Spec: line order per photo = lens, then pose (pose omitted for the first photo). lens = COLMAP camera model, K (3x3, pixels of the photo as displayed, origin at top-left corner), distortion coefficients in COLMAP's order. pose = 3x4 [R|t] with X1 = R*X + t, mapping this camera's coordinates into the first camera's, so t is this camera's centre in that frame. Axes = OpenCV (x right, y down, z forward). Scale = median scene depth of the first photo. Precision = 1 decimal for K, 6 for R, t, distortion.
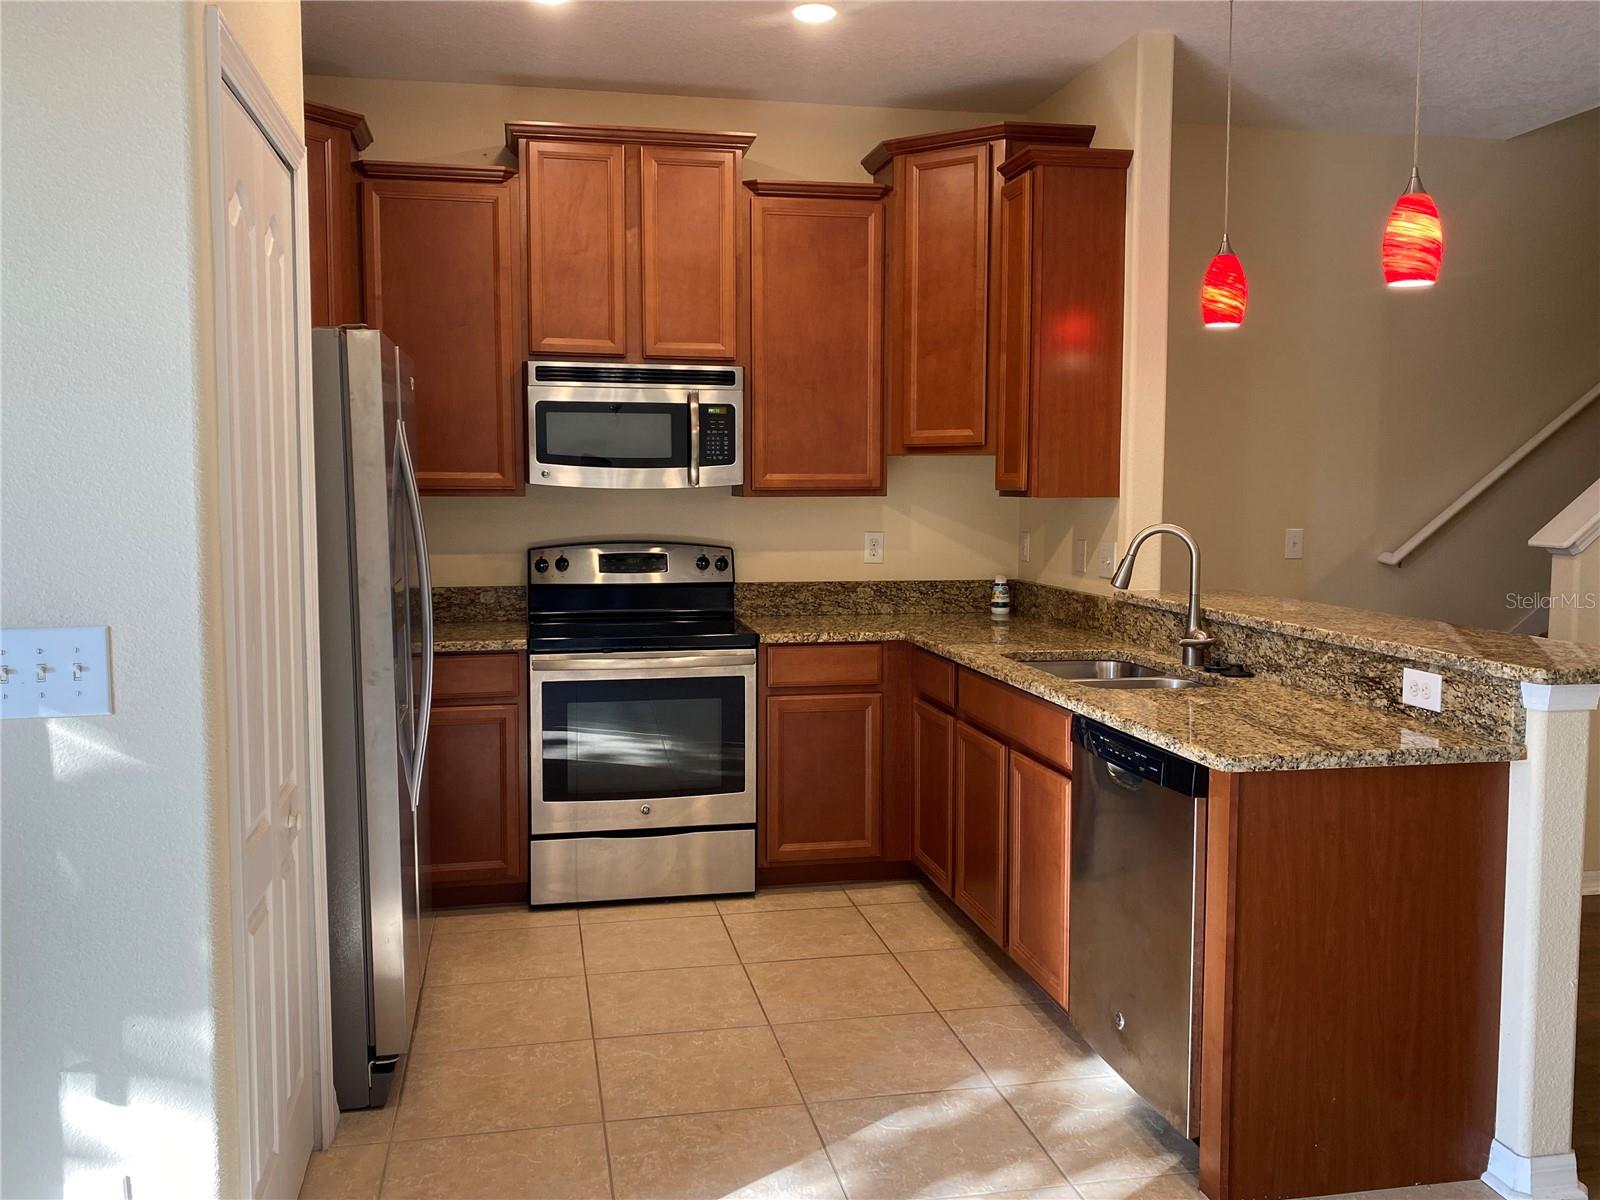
lens RADIAL K [[1356.3, 0, 787.3], [0, 1356.3, 596.9], [0, 0, 1]] dist [0.038170, -0.073300]
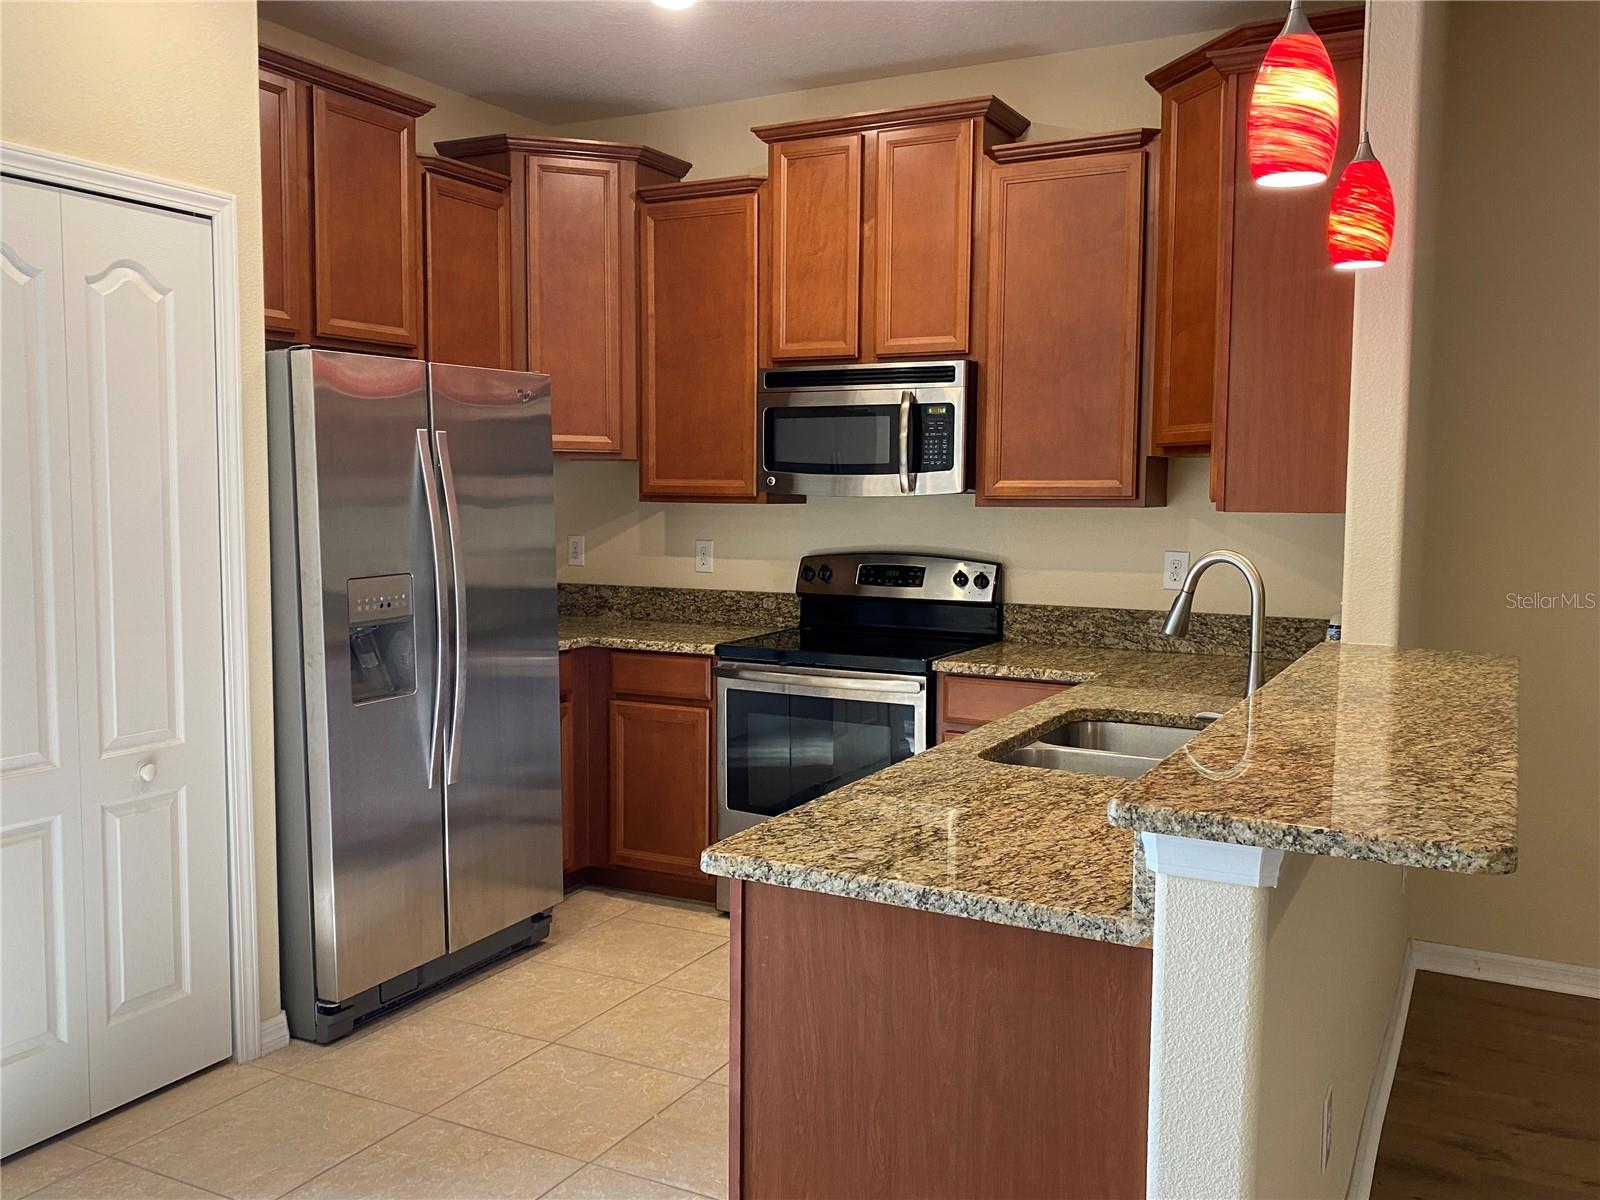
lens RADIAL K [[1356.3, 0, 787.3], [0, 1356.3, 596.9], [0, 0, 1]] dist [0.038170, -0.073300]
pose [[0.772419, 0.055826, -0.632655, 0.466370], [-0.060653, 0.998060, 0.014018, -0.020888], [0.632211, 0.027545, 0.774307, 0.249043]]
